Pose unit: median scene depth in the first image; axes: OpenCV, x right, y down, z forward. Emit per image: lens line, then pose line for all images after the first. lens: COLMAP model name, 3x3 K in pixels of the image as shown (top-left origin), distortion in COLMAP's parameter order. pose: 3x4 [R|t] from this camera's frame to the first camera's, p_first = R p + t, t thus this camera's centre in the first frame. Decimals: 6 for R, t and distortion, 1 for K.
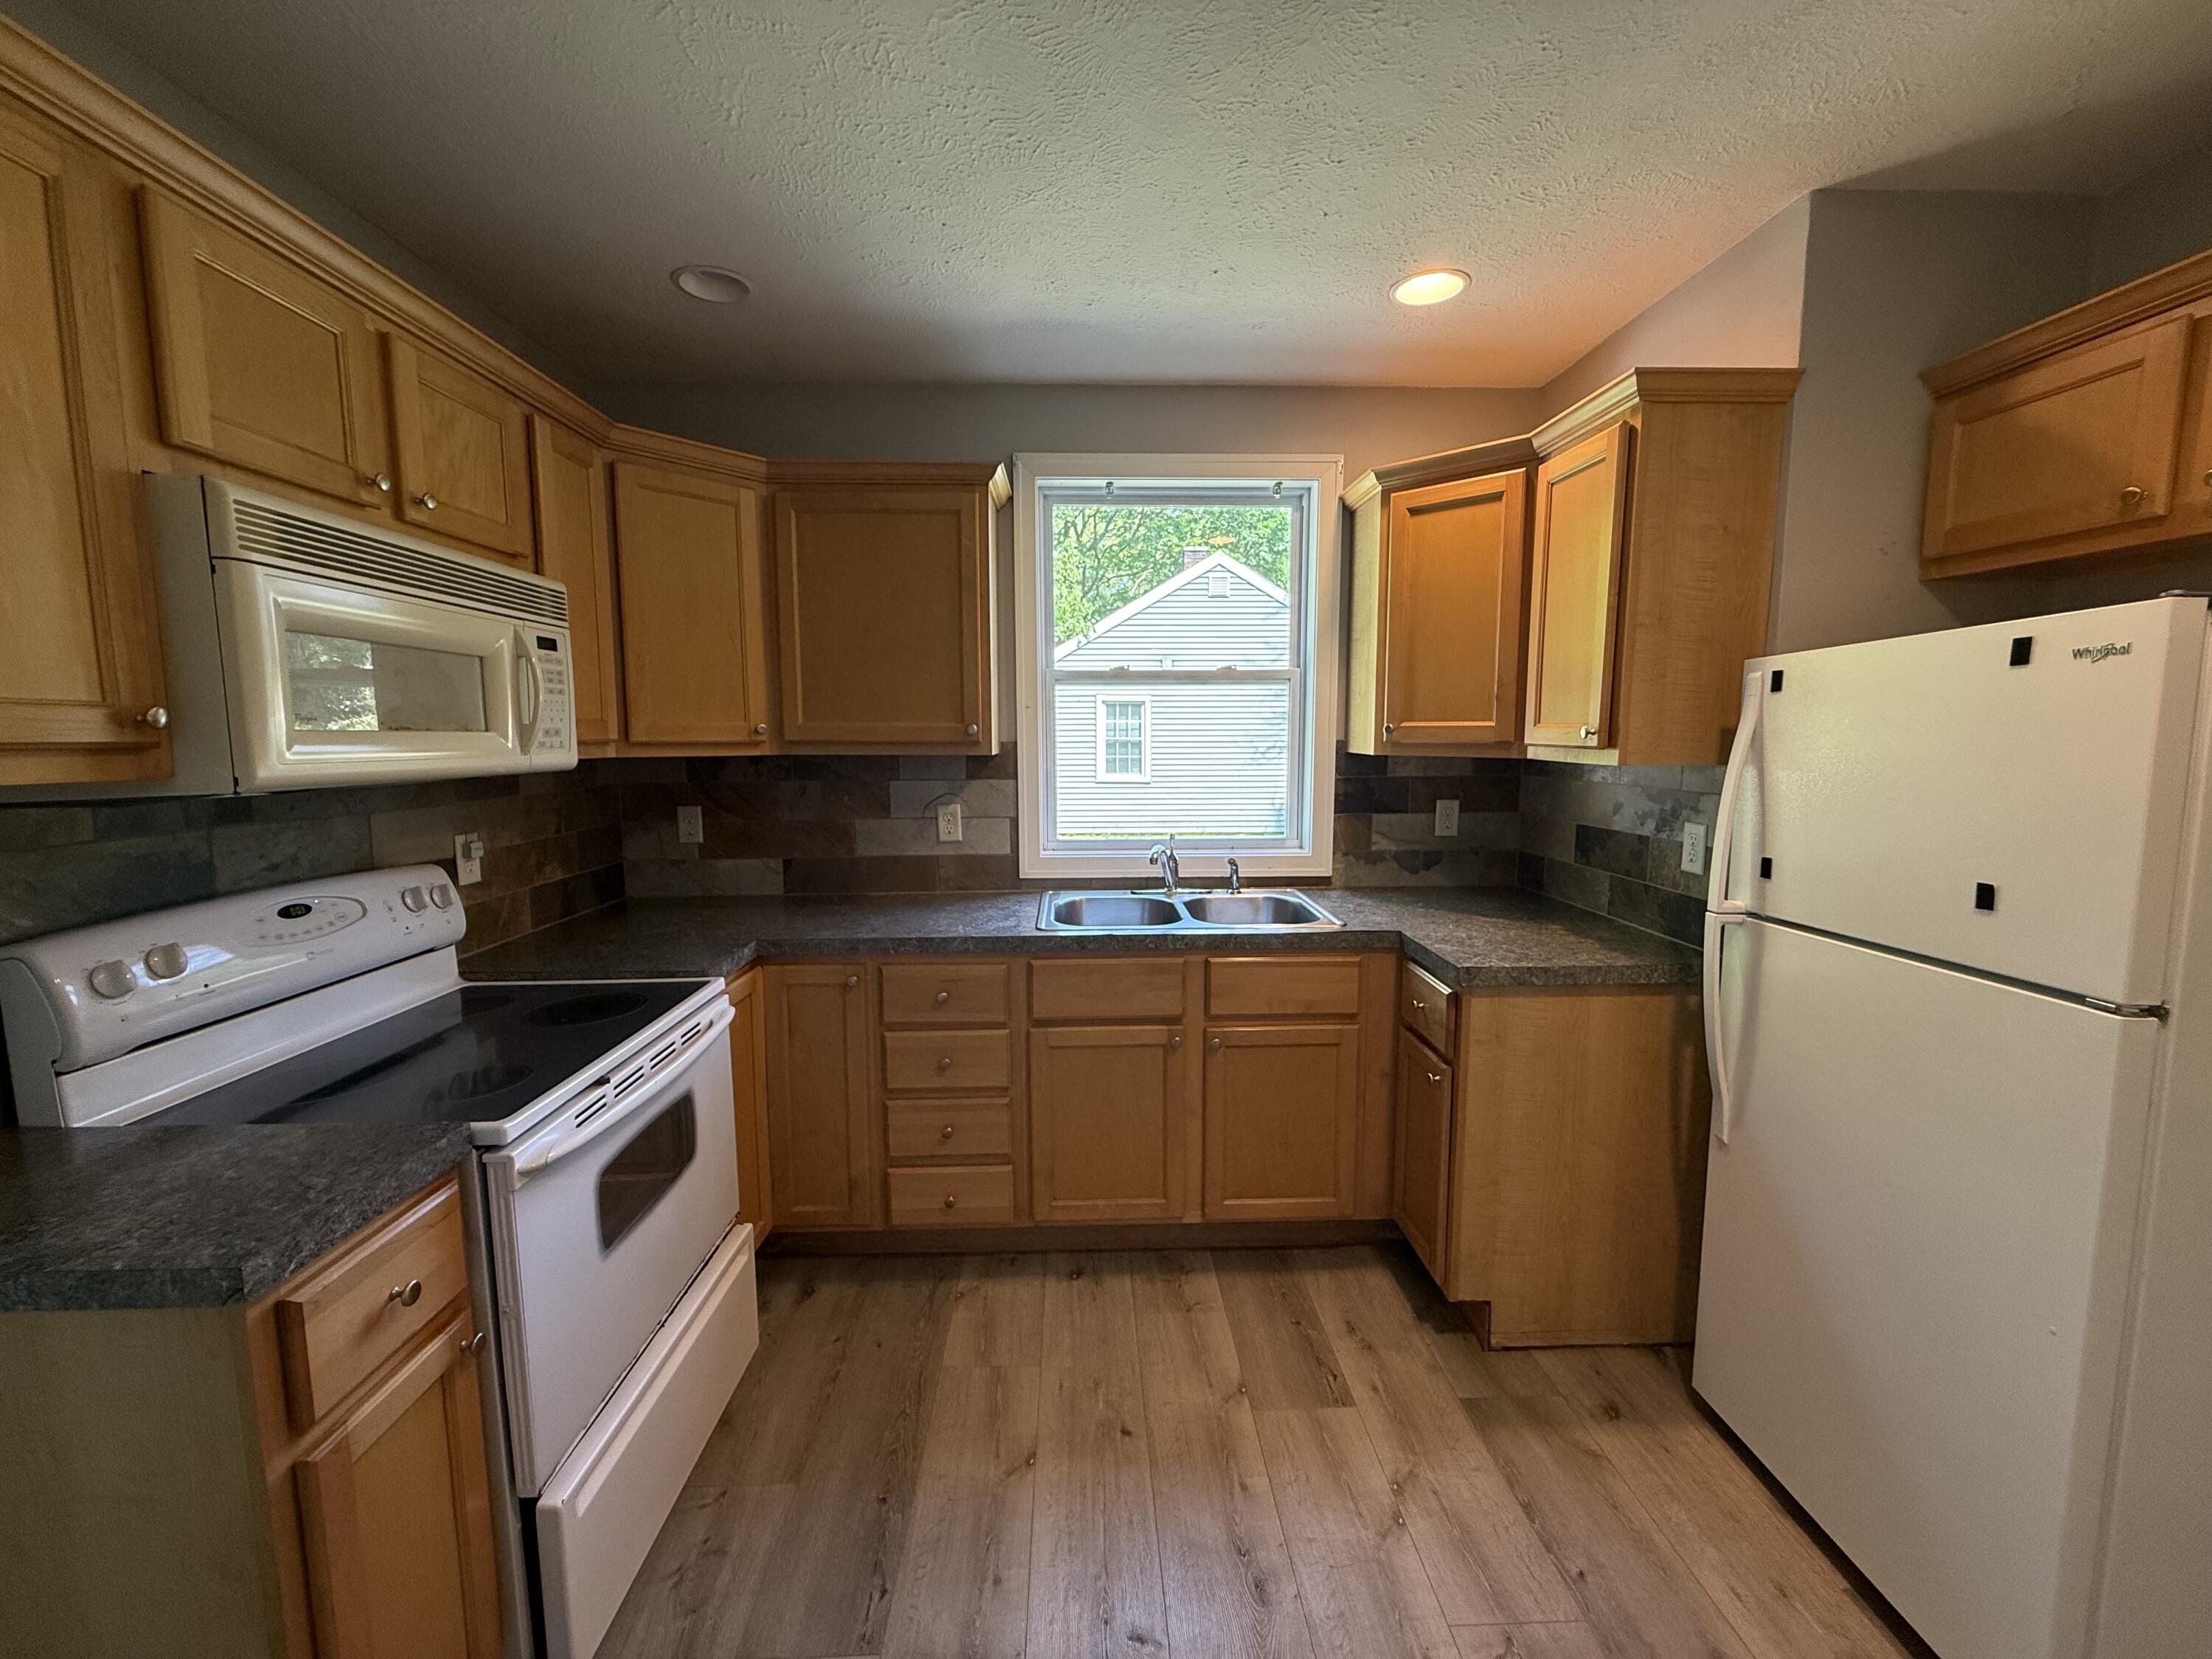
lens RADIAL K [[883.5, 0, 1105.8], [0, 883.5, 833.5], [0, 0, 1]] dist [0.001548, 0.000441]
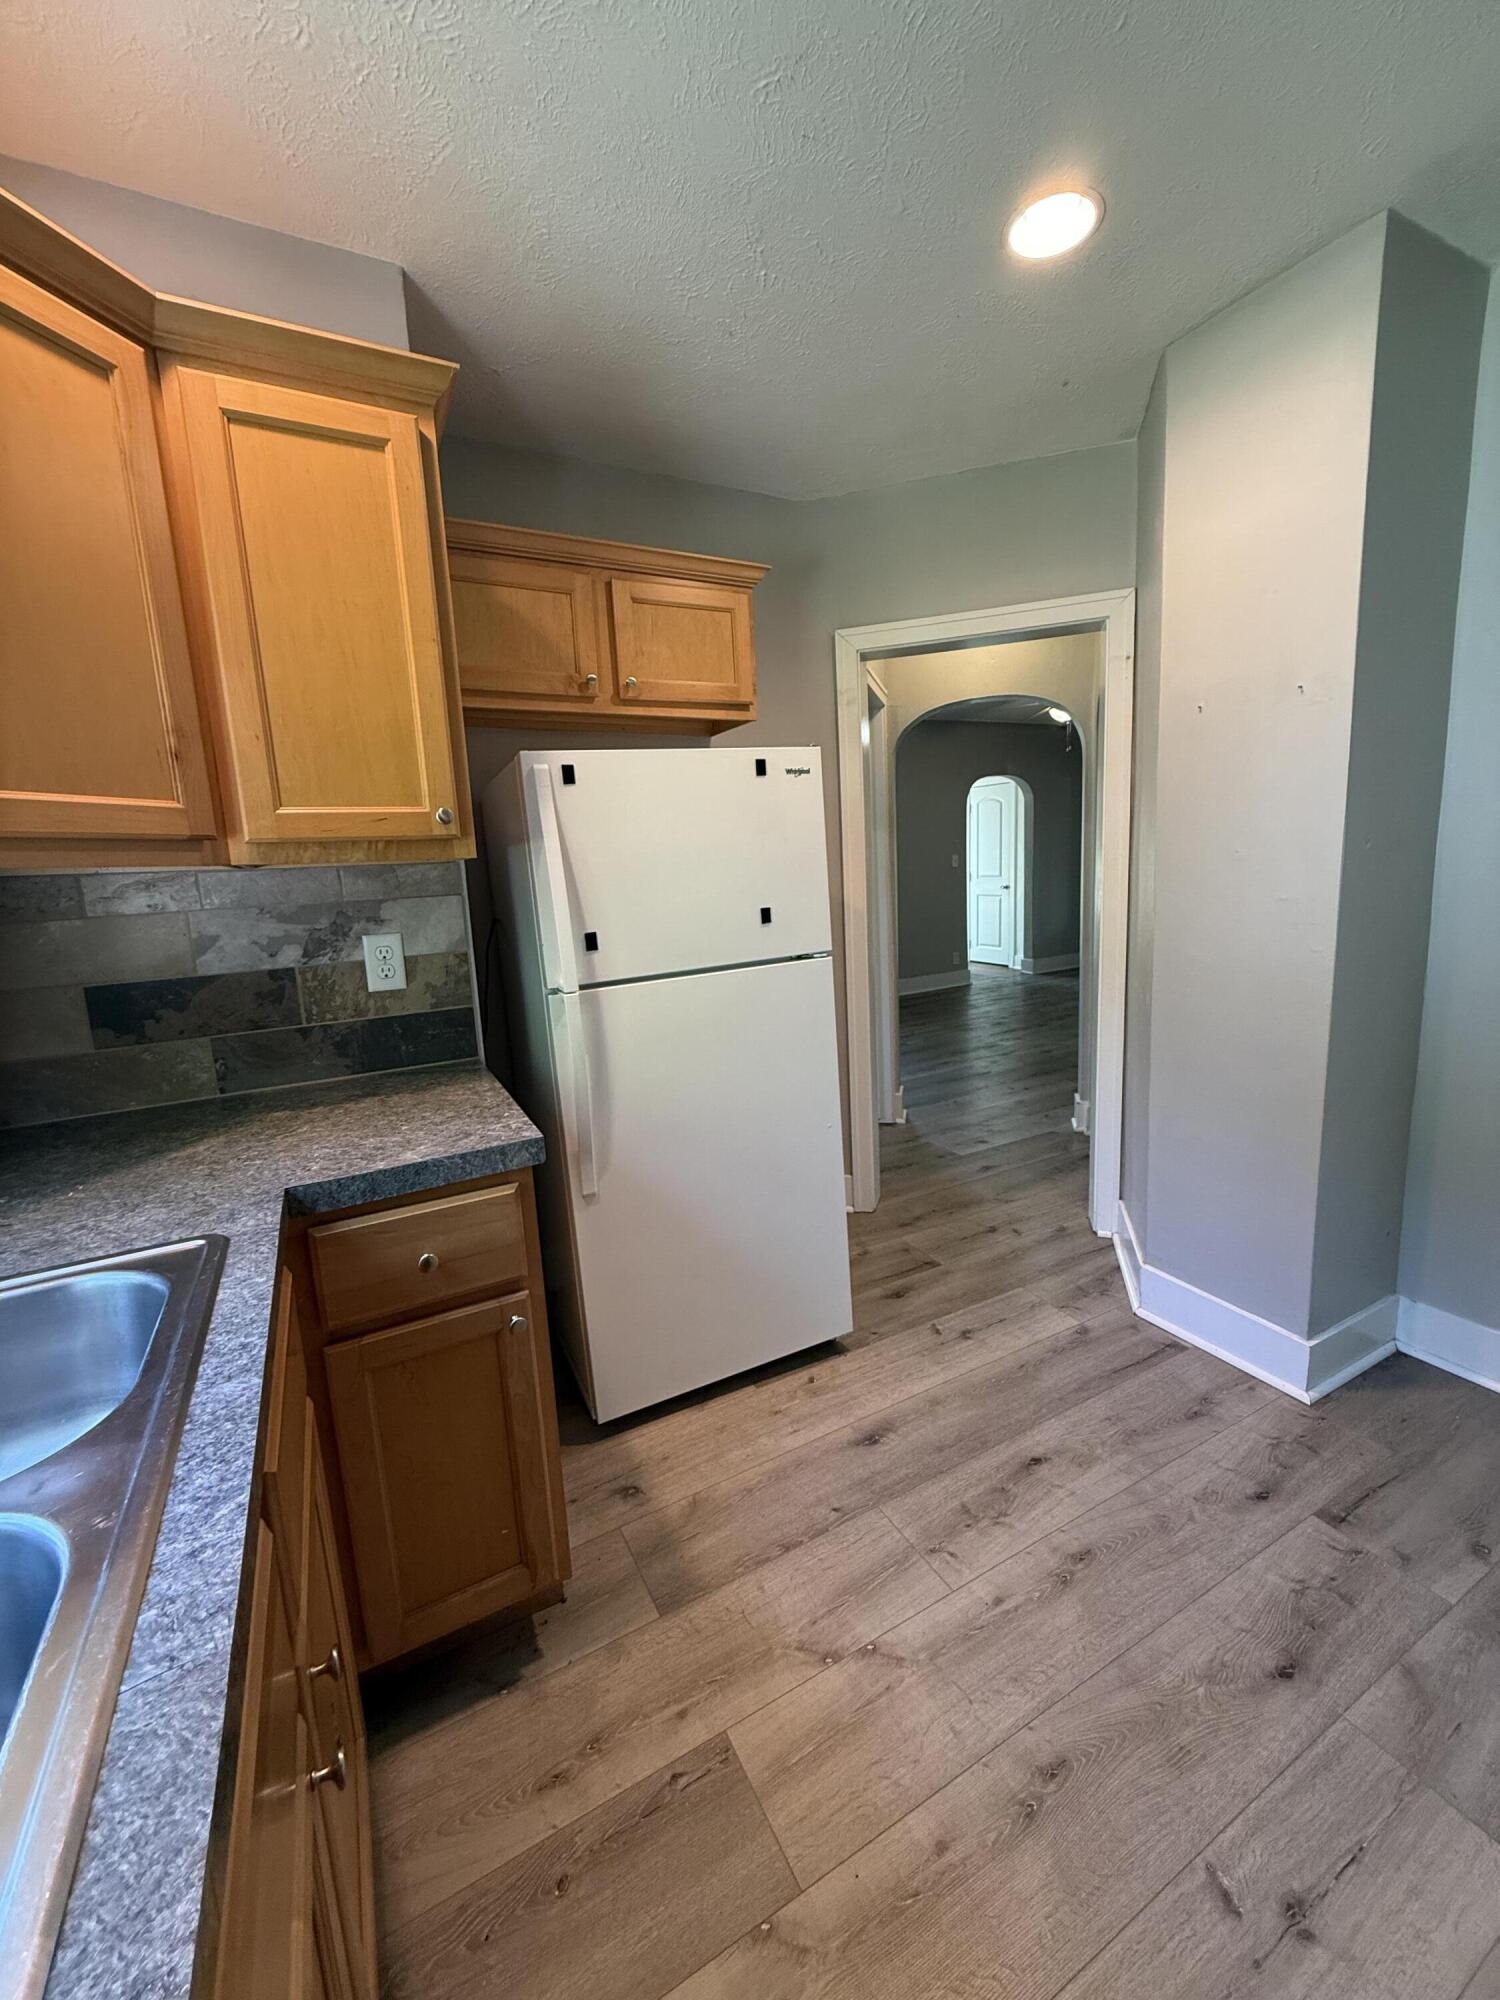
lens RADIAL K [[798.8, 0, 748.5], [0, 798.8, 994.5], [0, 0, 1]] dist [0.001548, 0.000441]
pose [[-0.436936, -0.122792, 0.891072, -0.209213], [0.156345, 0.965191, 0.209670, -0.062159], [-0.885801, 0.230927, -0.402529, 0.981426]]
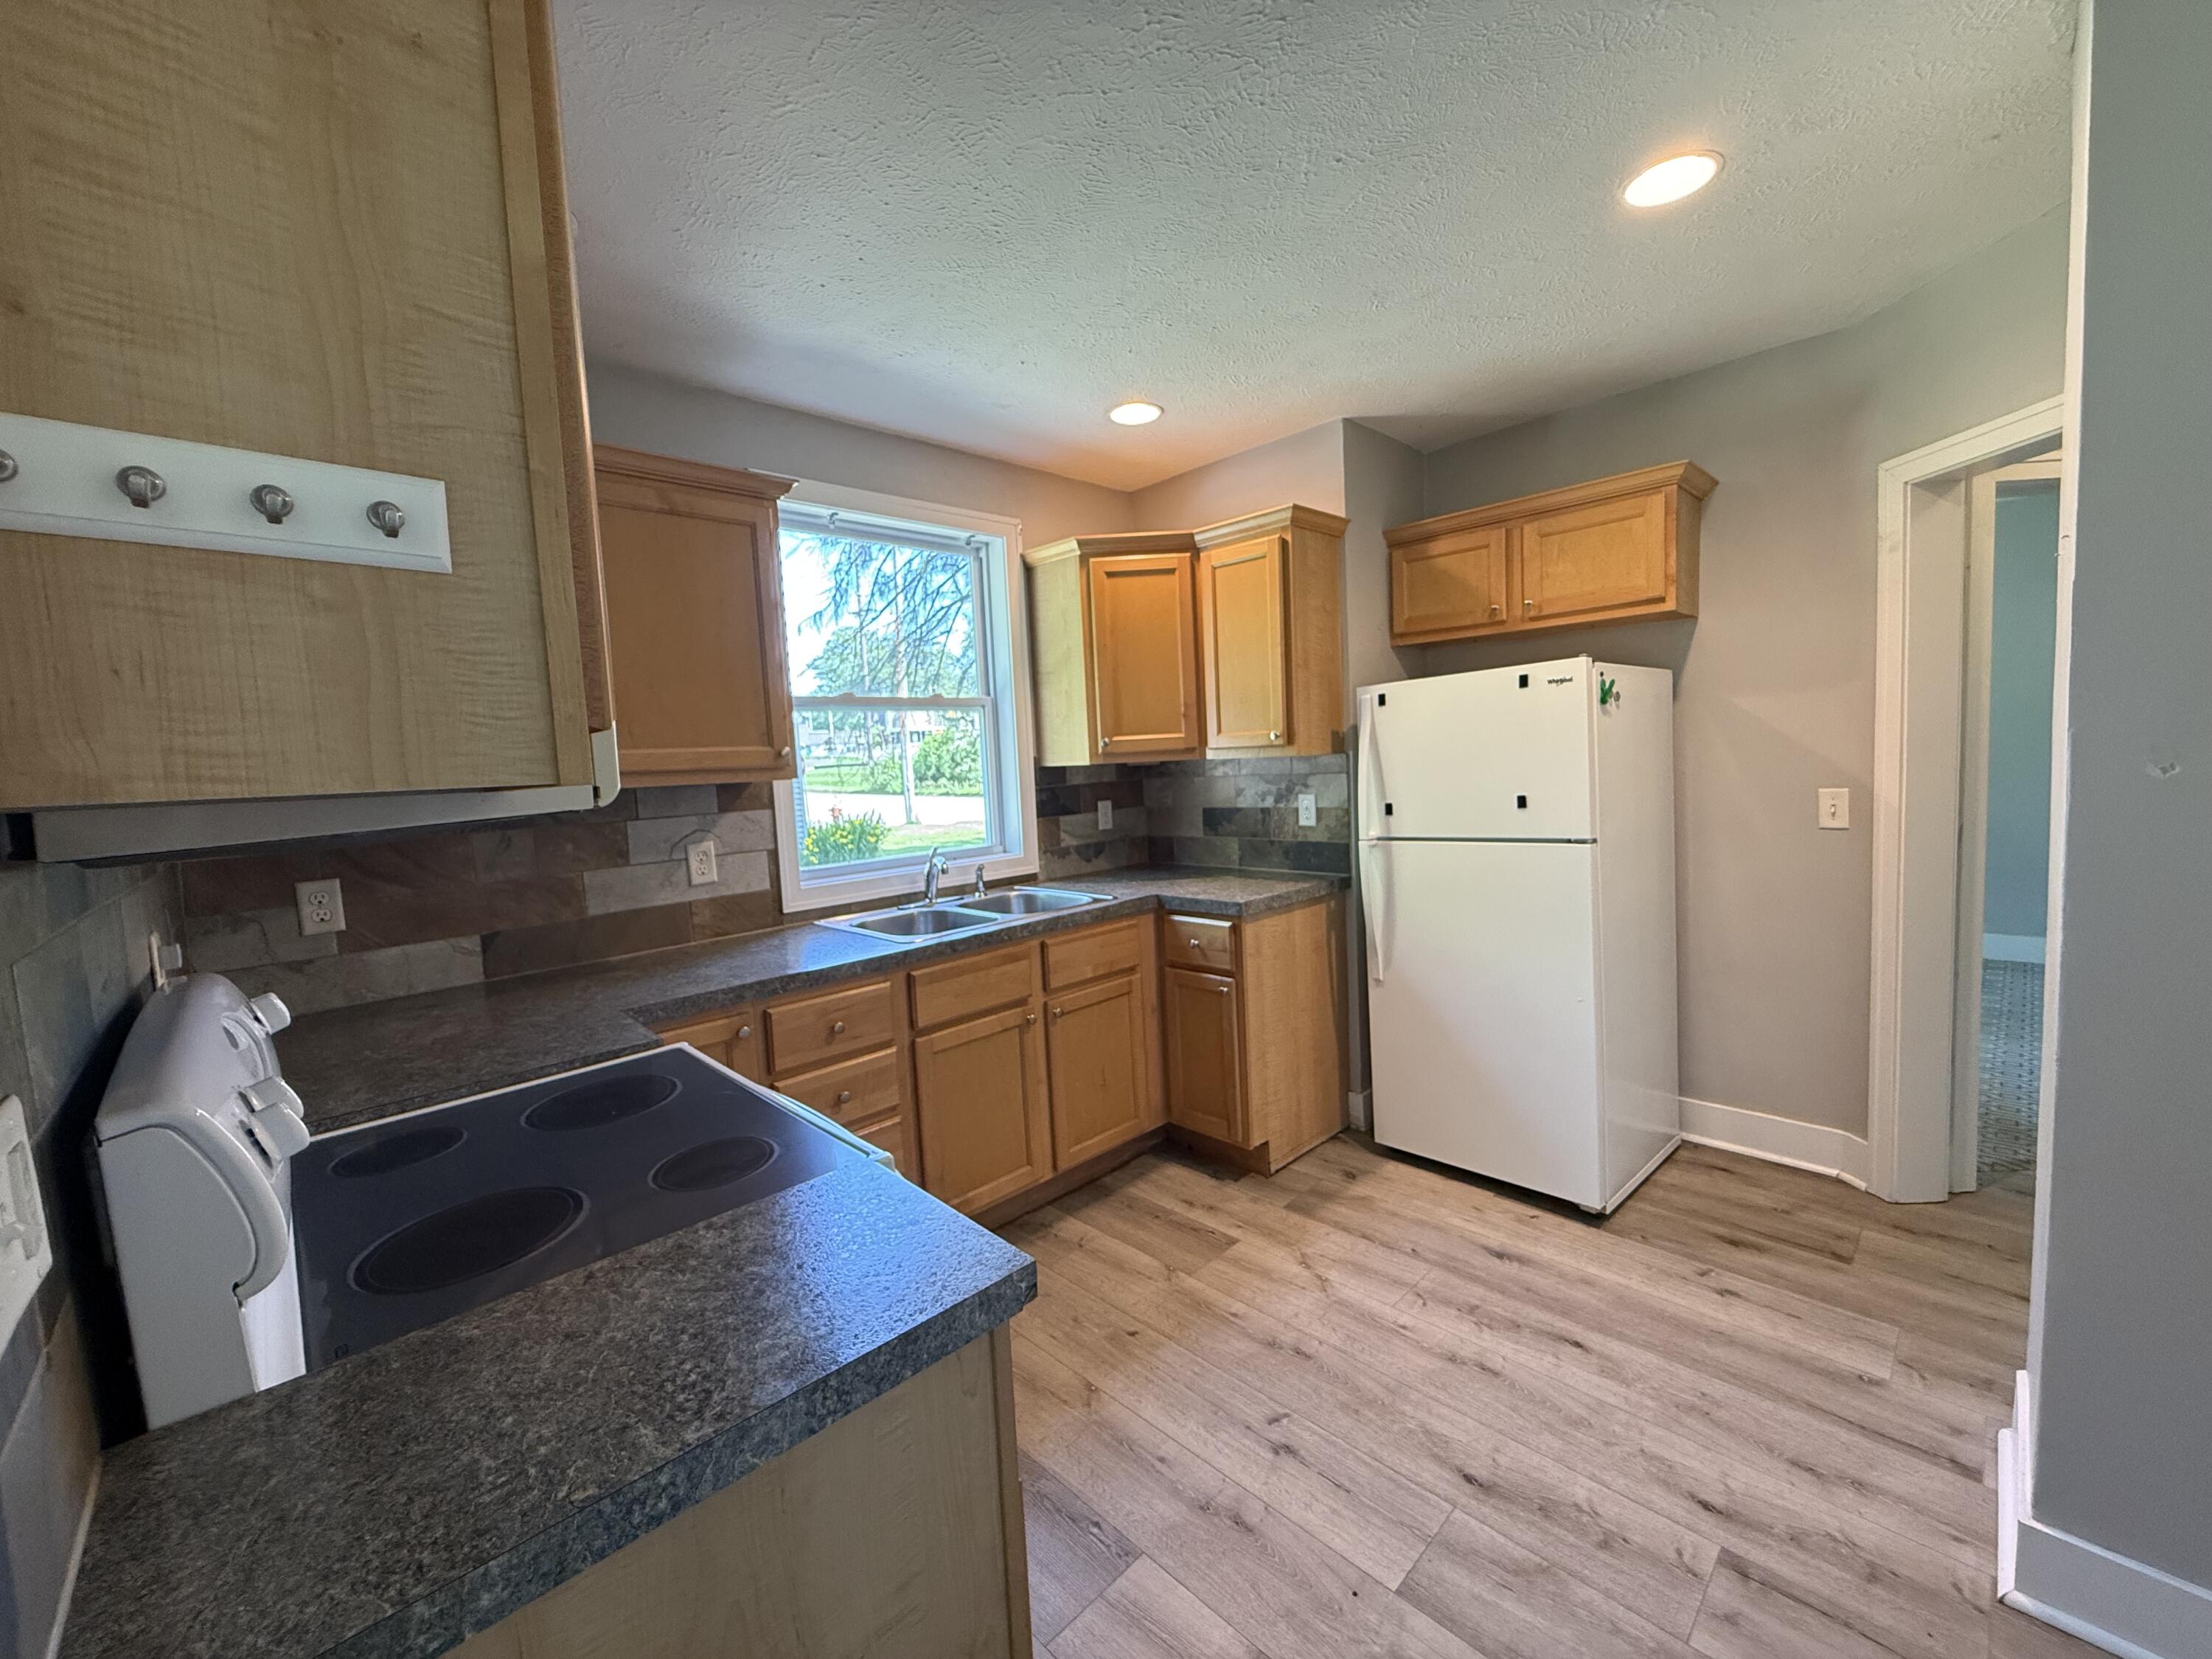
lens RADIAL K [[883.5, 0, 1111.3], [0, 883.5, 832.8], [0, 0, 1]] dist [0.001548, 0.000441]
pose [[0.736772, -0.091528, 0.669918, -0.615853], [0.126740, 0.991928, -0.003866, 0.018076], [-0.664156, 0.087754, 0.742425, 0.078415]]
